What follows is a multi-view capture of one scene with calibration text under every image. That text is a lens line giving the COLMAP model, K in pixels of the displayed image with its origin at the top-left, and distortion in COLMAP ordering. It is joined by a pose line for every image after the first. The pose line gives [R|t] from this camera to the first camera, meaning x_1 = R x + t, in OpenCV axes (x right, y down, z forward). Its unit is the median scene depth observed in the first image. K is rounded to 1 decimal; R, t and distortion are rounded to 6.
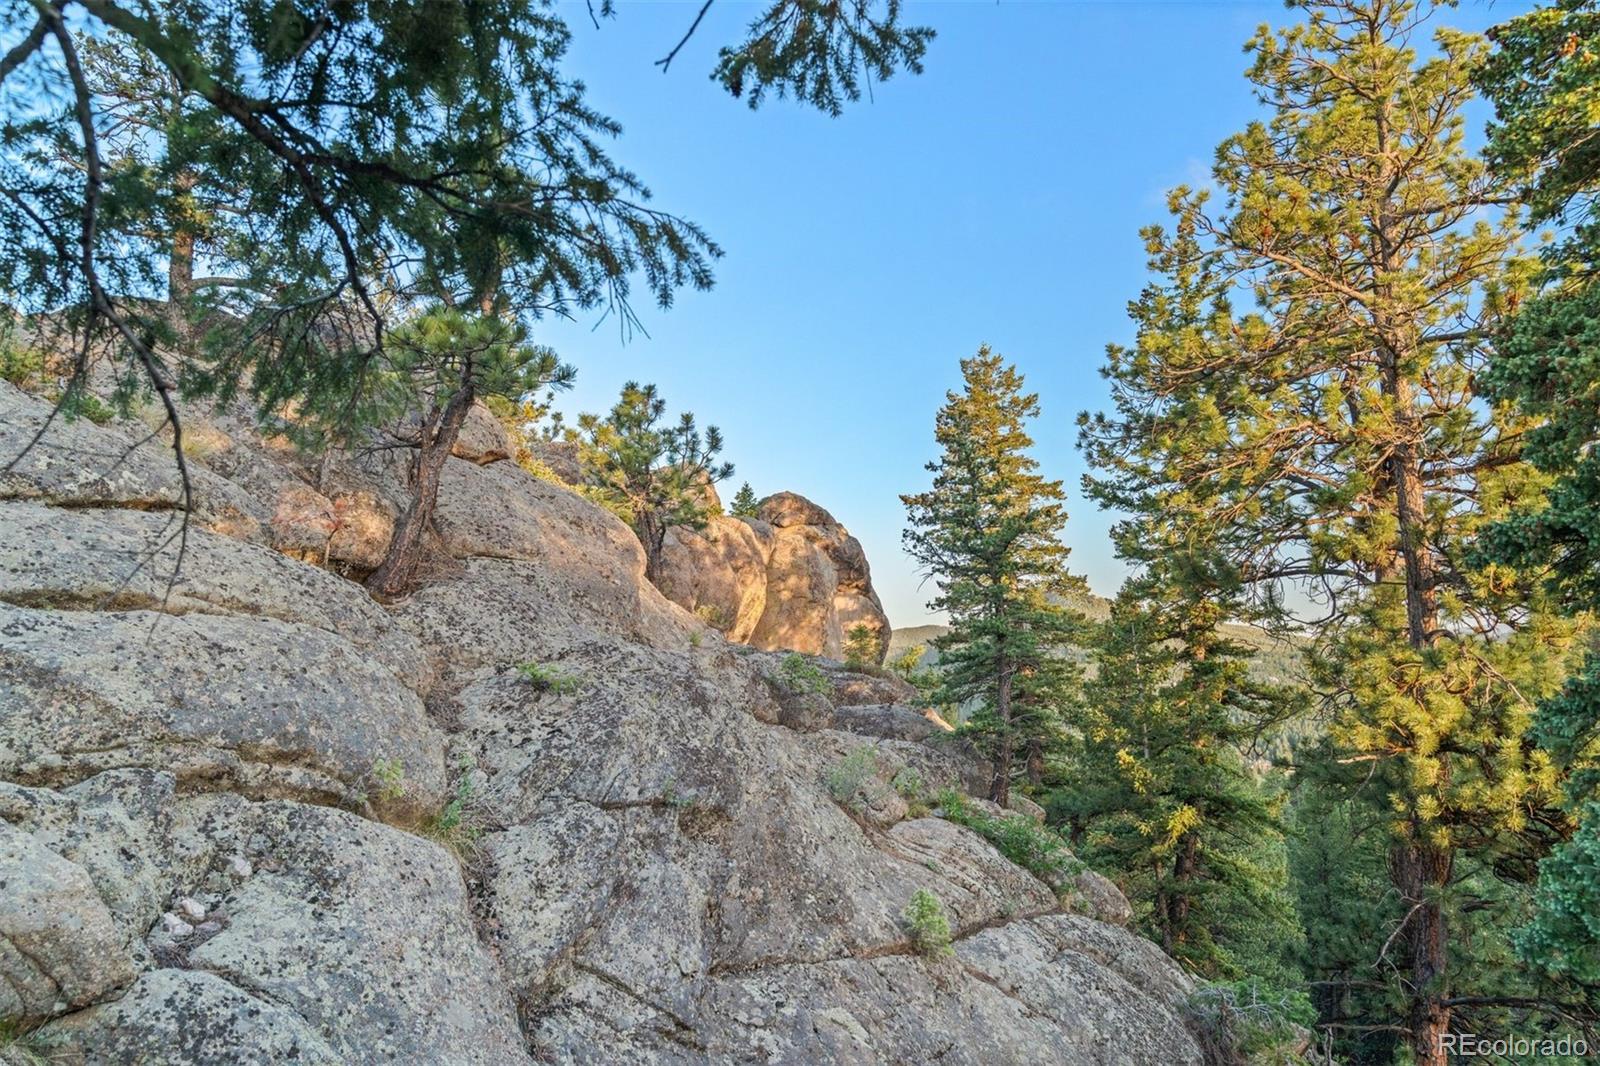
lens RADIAL K [[1197.3, 0, 800.0], [0, 1197.3, 533.0], [0, 0, 1]] dist [-0.000181, 0.000200]
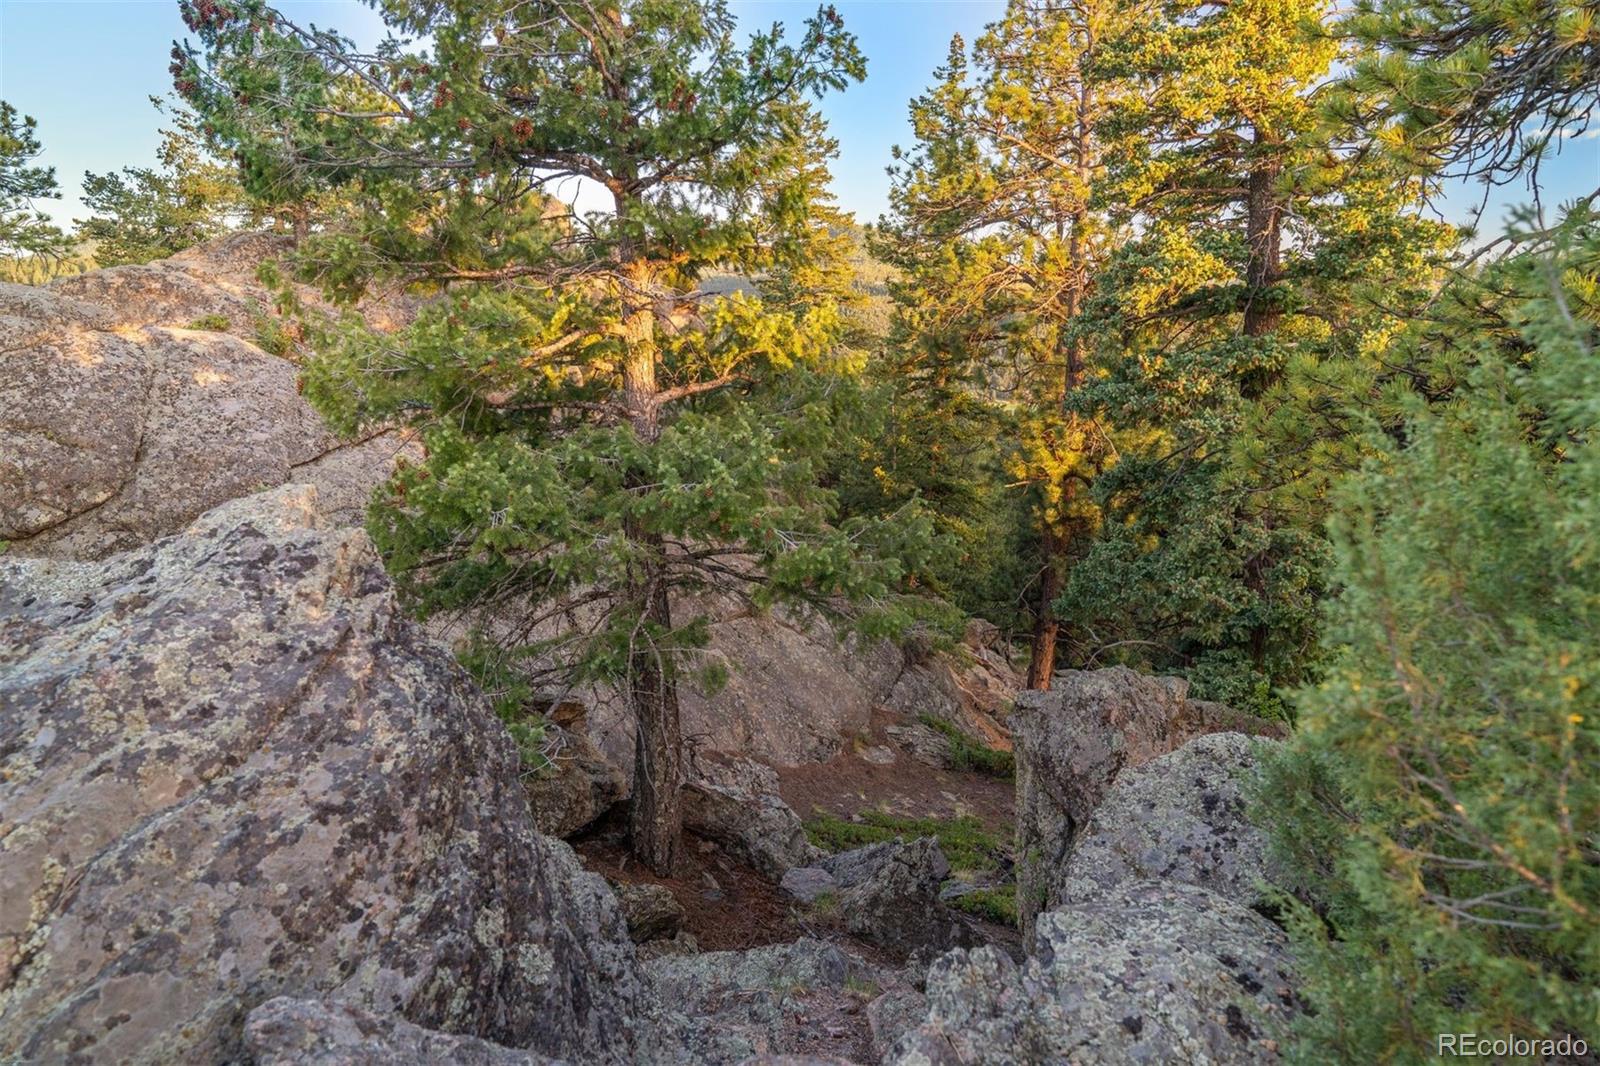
lens RADIAL K [[1197.3, 0, 800.0], [0, 1197.3, 533.0], [0, 0, 1]] dist [-0.000181, 0.000200]
pose [[0.984963, -0.009308, 0.172515, -0.086174], [-0.046927, 0.946593, 0.318998, -0.213311], [-0.166270, -0.322297, 0.931922, -0.406000]]
